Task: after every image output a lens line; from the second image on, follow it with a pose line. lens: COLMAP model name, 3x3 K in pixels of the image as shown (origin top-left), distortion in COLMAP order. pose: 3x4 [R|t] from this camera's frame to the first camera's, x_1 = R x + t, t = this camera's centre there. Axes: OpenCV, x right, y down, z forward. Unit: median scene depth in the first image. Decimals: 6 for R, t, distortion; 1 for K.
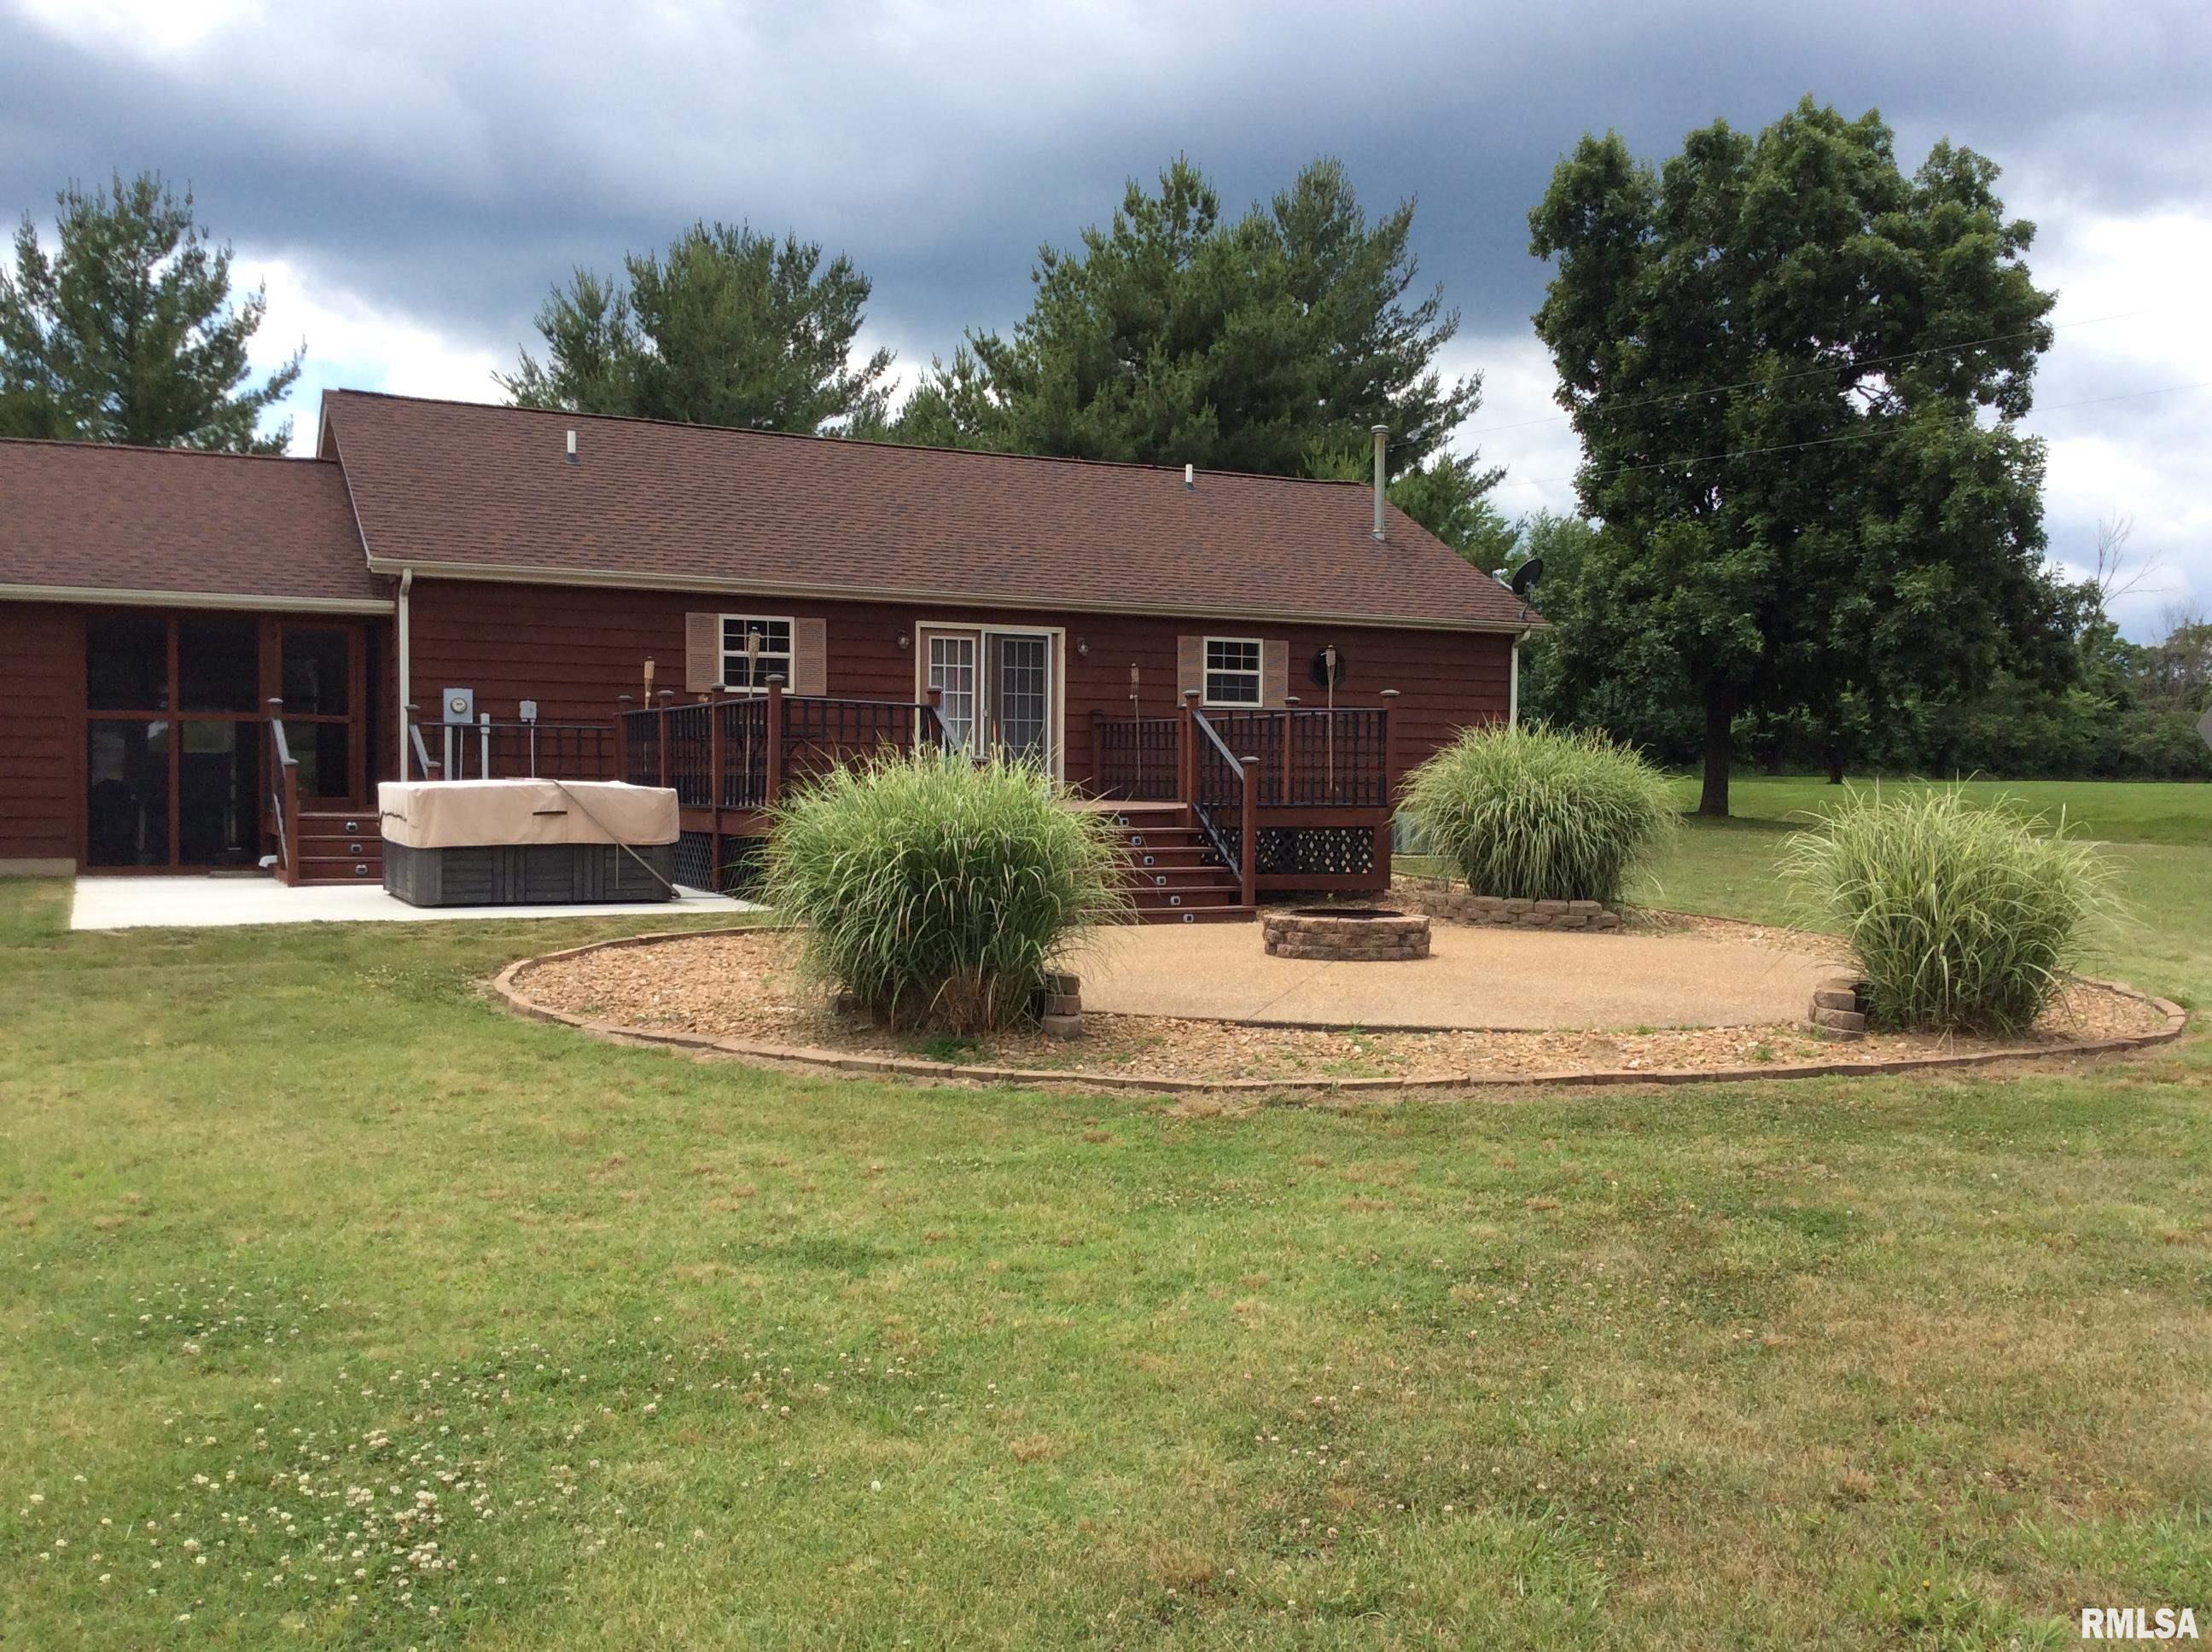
lens RADIAL K [[2007.3, 0, 1122.1], [0, 2007.3, 828.6], [0, 0, 1]] dist [0.068076, -0.130267]
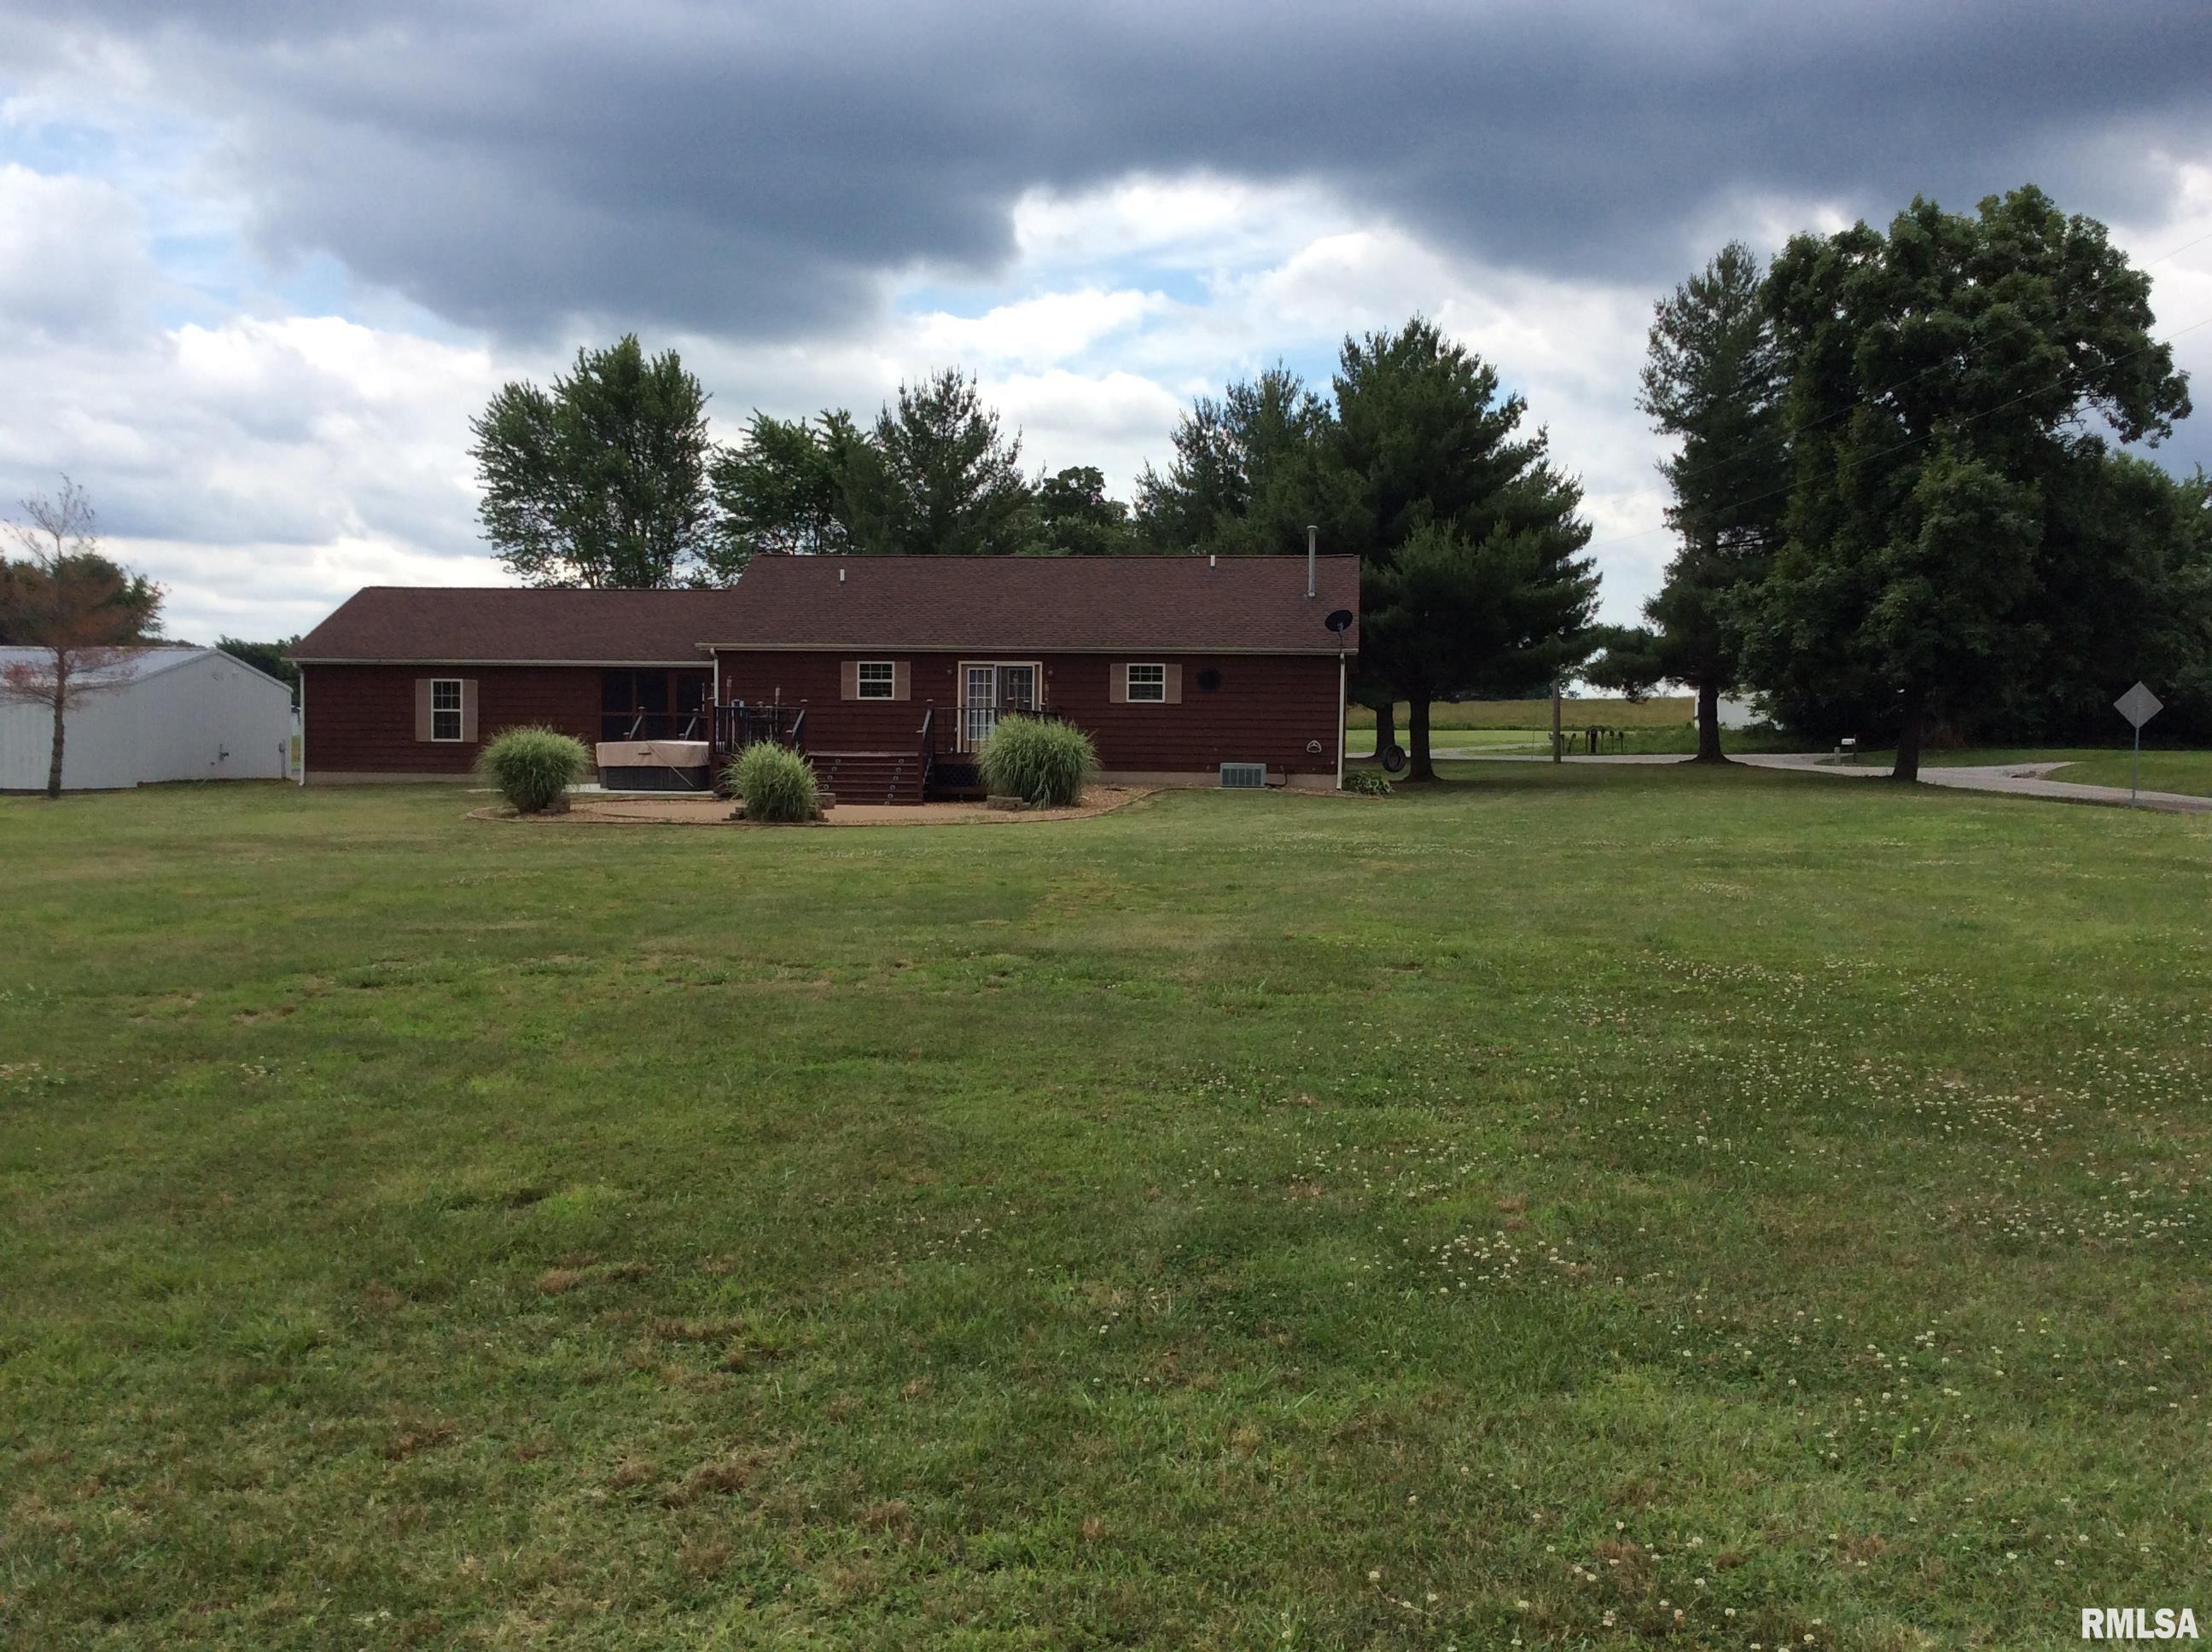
lens RADIAL K [[2007.3, 0, 1108.2], [0, 2007.3, 825.4], [0, 0, 1]] dist [0.068076, -0.130267]
pose [[0.830266, 0.021434, -0.556956, 1.005746], [-0.017366, 0.999770, 0.012589, 0.025307], [0.557097, -0.000780, 0.830447, -0.480524]]
